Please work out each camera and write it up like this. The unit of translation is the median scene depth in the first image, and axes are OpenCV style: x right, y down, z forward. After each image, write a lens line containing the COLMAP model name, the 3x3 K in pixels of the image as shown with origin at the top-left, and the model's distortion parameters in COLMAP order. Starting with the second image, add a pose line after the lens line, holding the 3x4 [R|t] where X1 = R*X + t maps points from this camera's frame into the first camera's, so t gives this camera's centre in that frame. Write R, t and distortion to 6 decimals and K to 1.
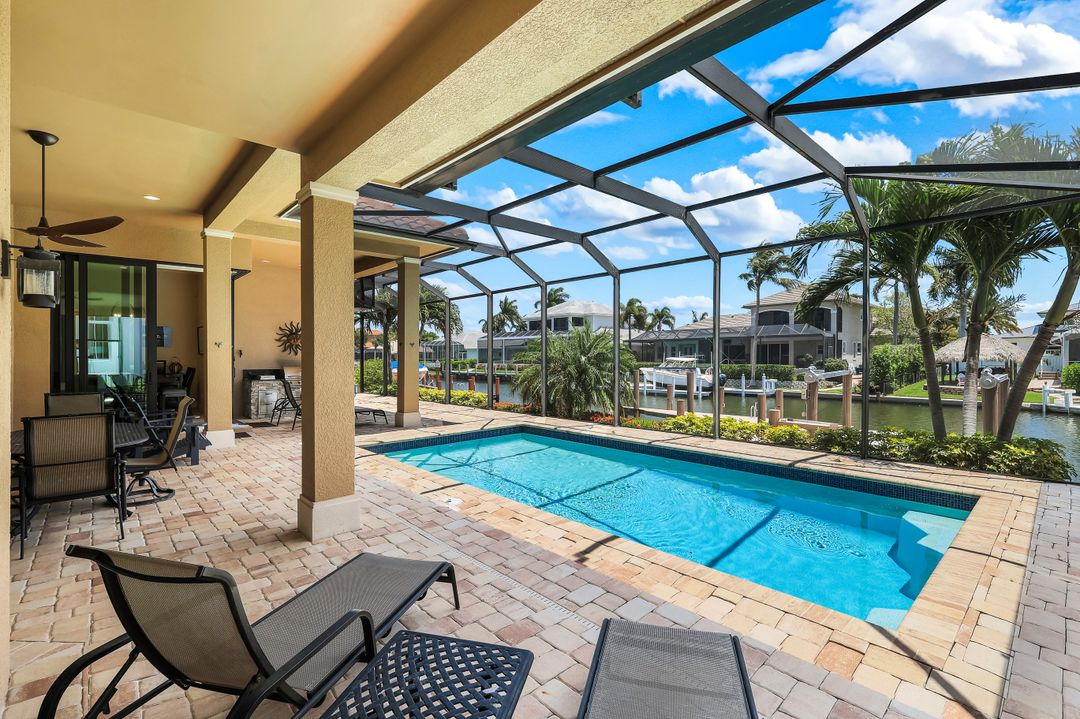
lens RADIAL K [[478.4, 0, 540.0], [0, 478.4, 359.5], [0, 0, 1]] dist [-0.000114, 0.000110]
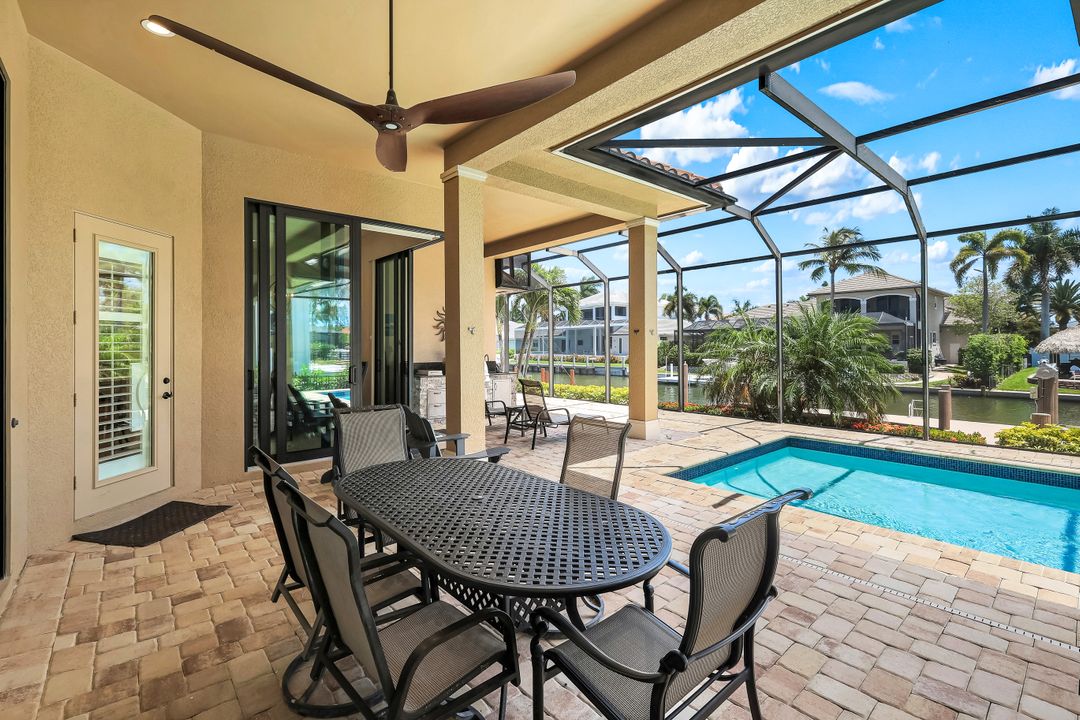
lens RADIAL K [[472.4, 0, 539.1], [0, 472.4, 341.8], [0, 0, 1]] dist [0.000577, 0.000132]
pose [[0.999757, 0.000502, -0.022033, -0.294944], [-0.000869, 0.999861, -0.016653, -0.001732], [0.022021, 0.016668, 0.999619, 0.161476]]
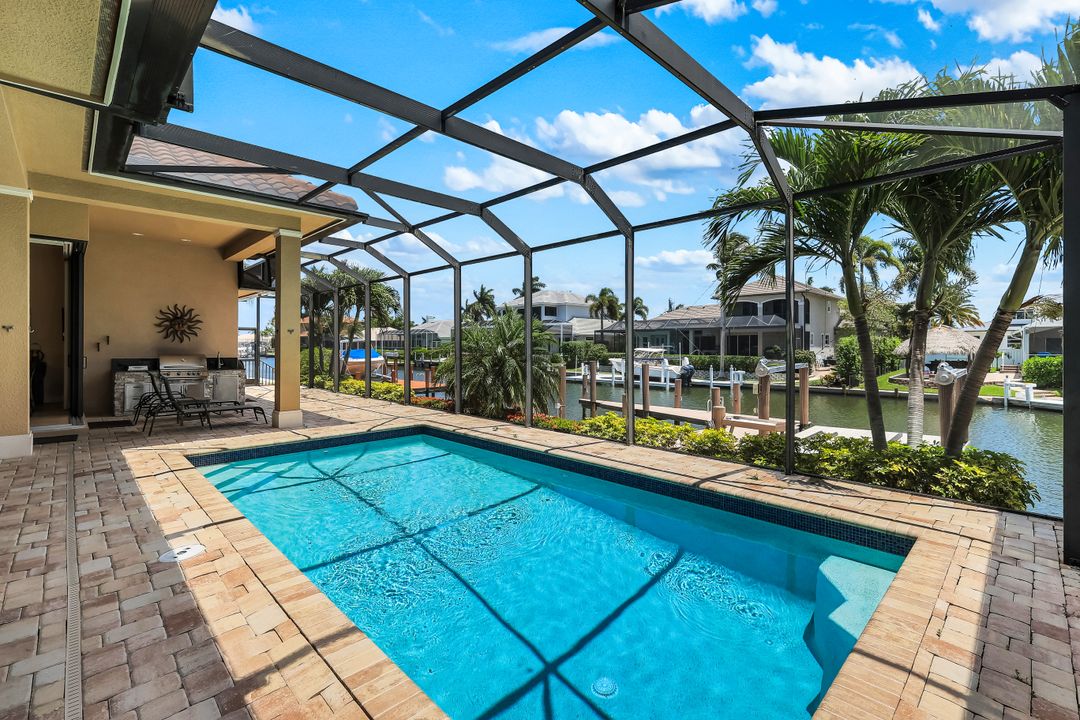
lens RADIAL K [[474.1, 0, 540.1], [0, 474.1, 339.8], [0, 0, 1]] dist [0.001442, -0.000017]
pose [[0.999346, 0.008145, 0.035222, 0.100929], [-0.007462, 0.999783, -0.019461, -0.002064], [-0.035373, 0.019186, 0.999190, 0.091043]]
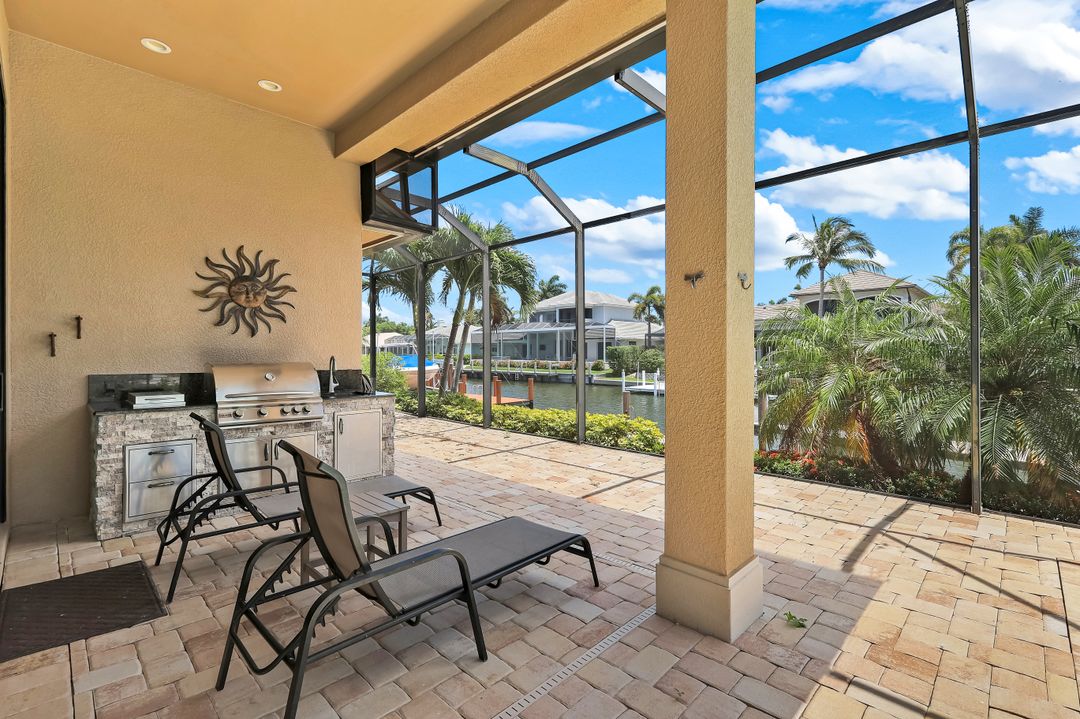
lens RADIAL K [[473.0, 0, 540.5], [0, 473.0, 351.4], [0, 0, 1]] dist [0.001403, 0.000475]
pose [[0.998316, 0.004506, 0.057843, -0.260471], [-0.003982, 0.999950, -0.009177, 0.004798], [-0.057881, 0.008931, 0.998284, 0.524942]]
